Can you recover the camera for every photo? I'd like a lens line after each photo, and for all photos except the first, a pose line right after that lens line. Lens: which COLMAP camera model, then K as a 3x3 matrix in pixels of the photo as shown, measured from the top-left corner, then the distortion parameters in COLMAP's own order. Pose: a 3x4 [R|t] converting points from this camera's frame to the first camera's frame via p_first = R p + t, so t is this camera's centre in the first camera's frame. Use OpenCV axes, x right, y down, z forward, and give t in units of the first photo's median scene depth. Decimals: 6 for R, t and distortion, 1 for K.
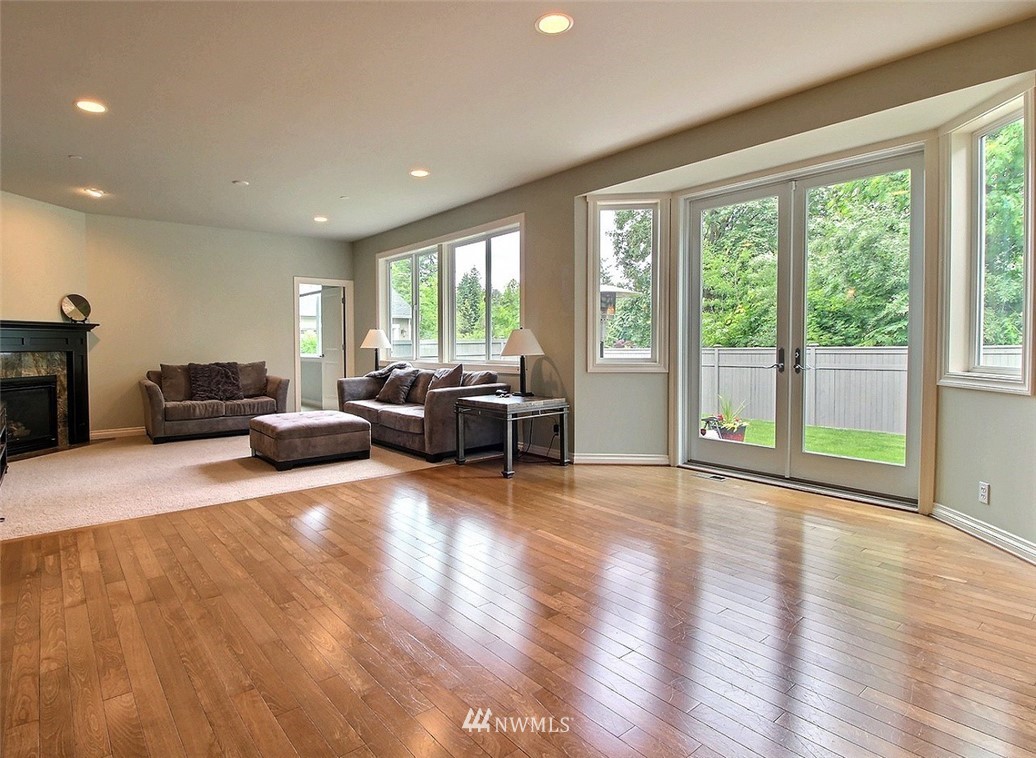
lens RADIAL K [[564.5, 0, 489.6], [0, 564.5, 358.7], [0, 0, 1]] dist [0.000119, -0.004726]
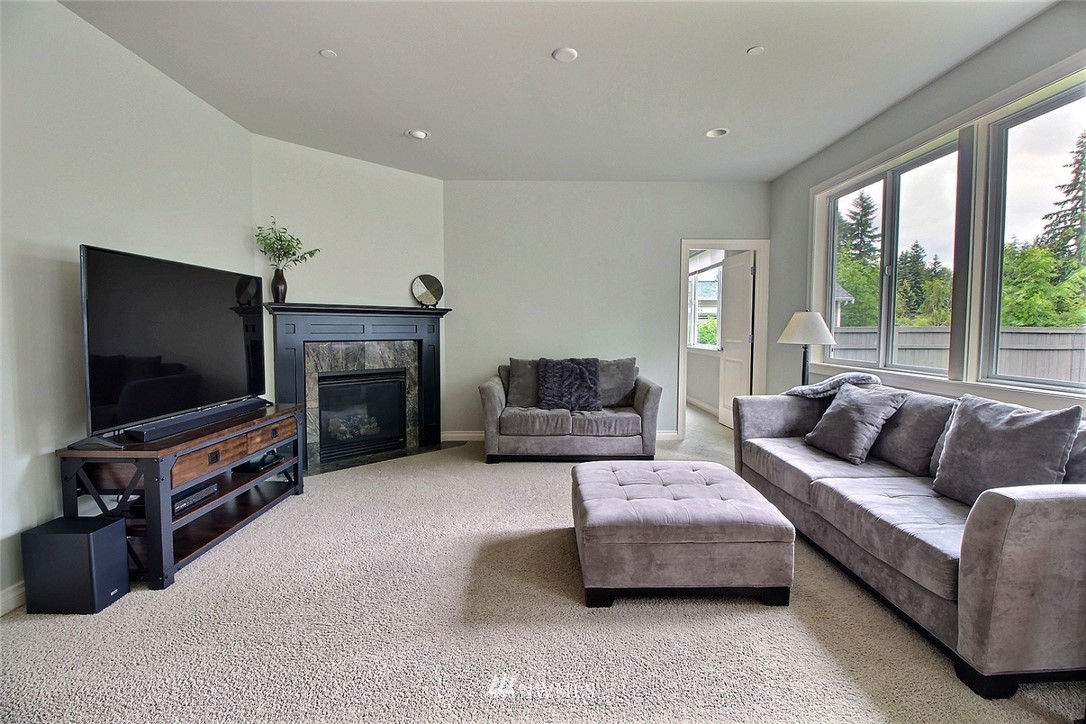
lens RADIAL K [[503.9, 0, 549.2], [0, 503.9, 357.5], [0, 0, 1]] dist [-0.001249, -0.011469]
pose [[0.797045, 0.042548, -0.602420, -0.108262], [-0.023516, 0.998945, 0.039441, -0.020520], [0.603462, -0.017269, 0.797204, 0.466567]]
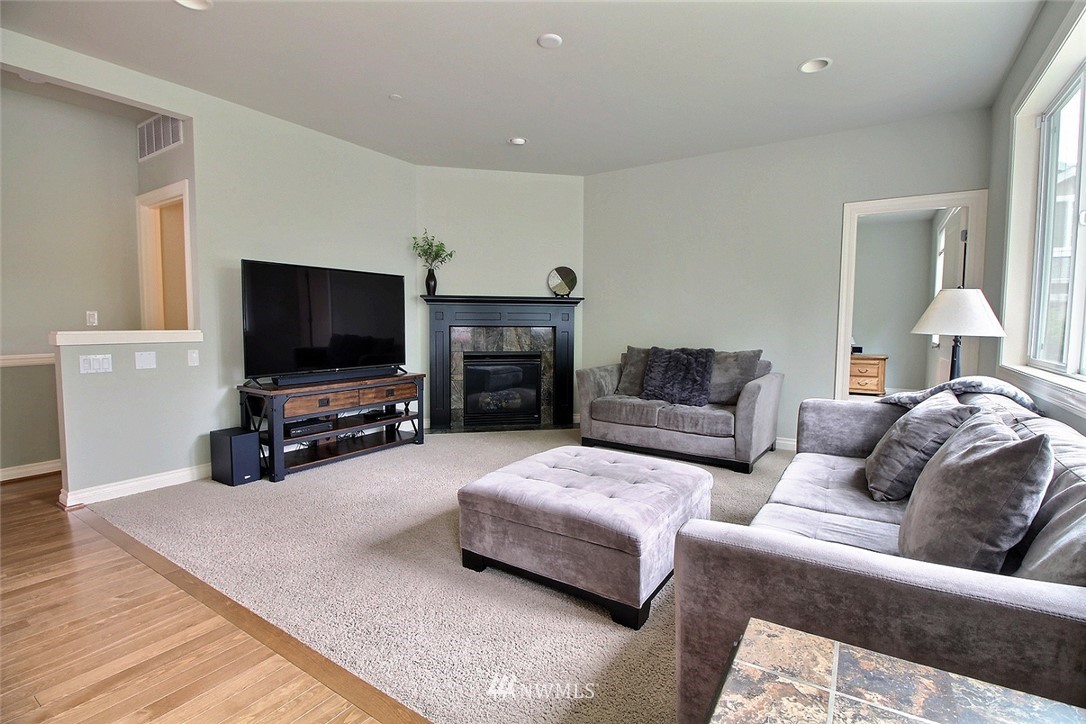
lens RADIAL K [[503.9, 0, 549.4], [0, 503.9, 354.4], [0, 0, 1]] dist [-0.001249, -0.011469]
pose [[0.319617, 0.069421, -0.945000, 0.055297], [-0.034912, 0.997498, 0.061470, -0.018136], [0.946904, 0.013345, 0.321241, 0.671513]]
